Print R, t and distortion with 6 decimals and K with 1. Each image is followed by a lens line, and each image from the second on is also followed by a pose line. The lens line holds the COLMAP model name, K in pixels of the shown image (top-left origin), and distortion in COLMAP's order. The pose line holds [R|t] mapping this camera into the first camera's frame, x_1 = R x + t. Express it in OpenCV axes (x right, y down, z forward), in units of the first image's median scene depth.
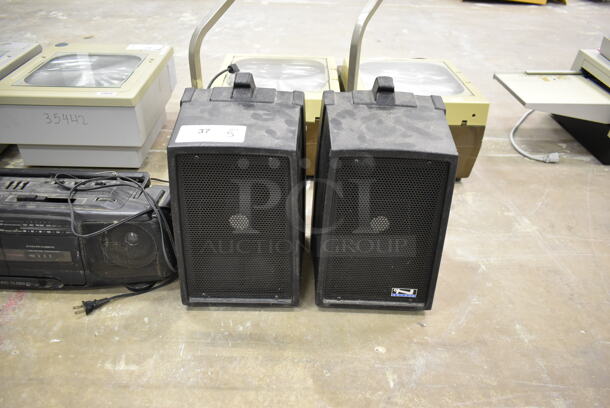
lens RADIAL K [[465.4, 0, 306.0], [0, 465.4, 202.7], [0, 0, 1]] dist [-0.026003, 0.010314]
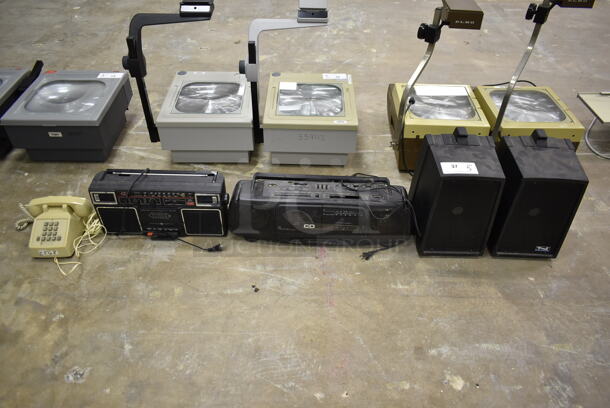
lens RADIAL K [[465.4, 0, 306.6], [0, 465.4, 203.4], [0, 0, 1]] dist [-0.026003, 0.010314]
pose [[0.999661, 0.005731, -0.025388, -0.667826], [-0.002688, 0.992971, 0.118327, -0.194786], [0.025888, -0.118219, 0.992650, -0.799116]]
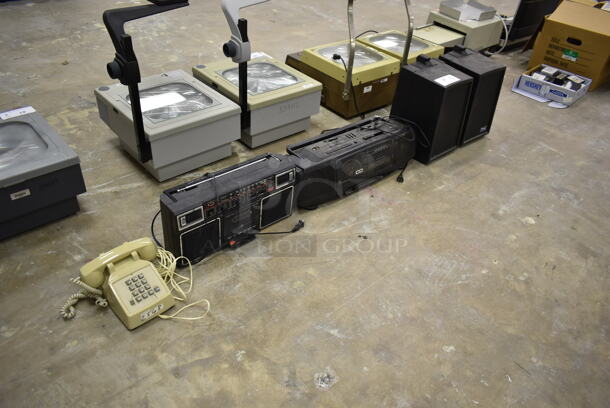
lens RADIAL K [[465.4, 0, 306.6], [0, 465.4, 204.5], [0, 0, 1]] dist [-0.026003, 0.010314]
pose [[0.760695, -0.373921, 0.530590, -1.977474], [0.323337, 0.927061, 0.189765, -0.207793], [-0.562847, 0.027206, 0.826113, -0.504427]]
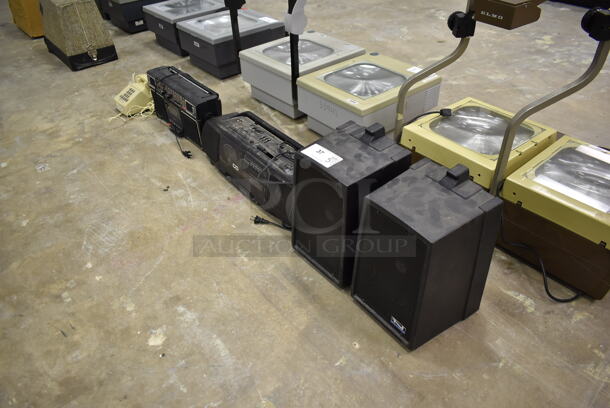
lens RADIAL K [[465.4, 0, 305.8], [0, 465.4, 202.7], [0, 0, 1]] dist [-0.026003, 0.010314]
pose [[0.620449, 0.441687, -0.648040, 0.731831], [-0.408299, 0.887426, 0.213931, -0.273836], [0.669578, 0.131861, 0.730943, -0.145358]]
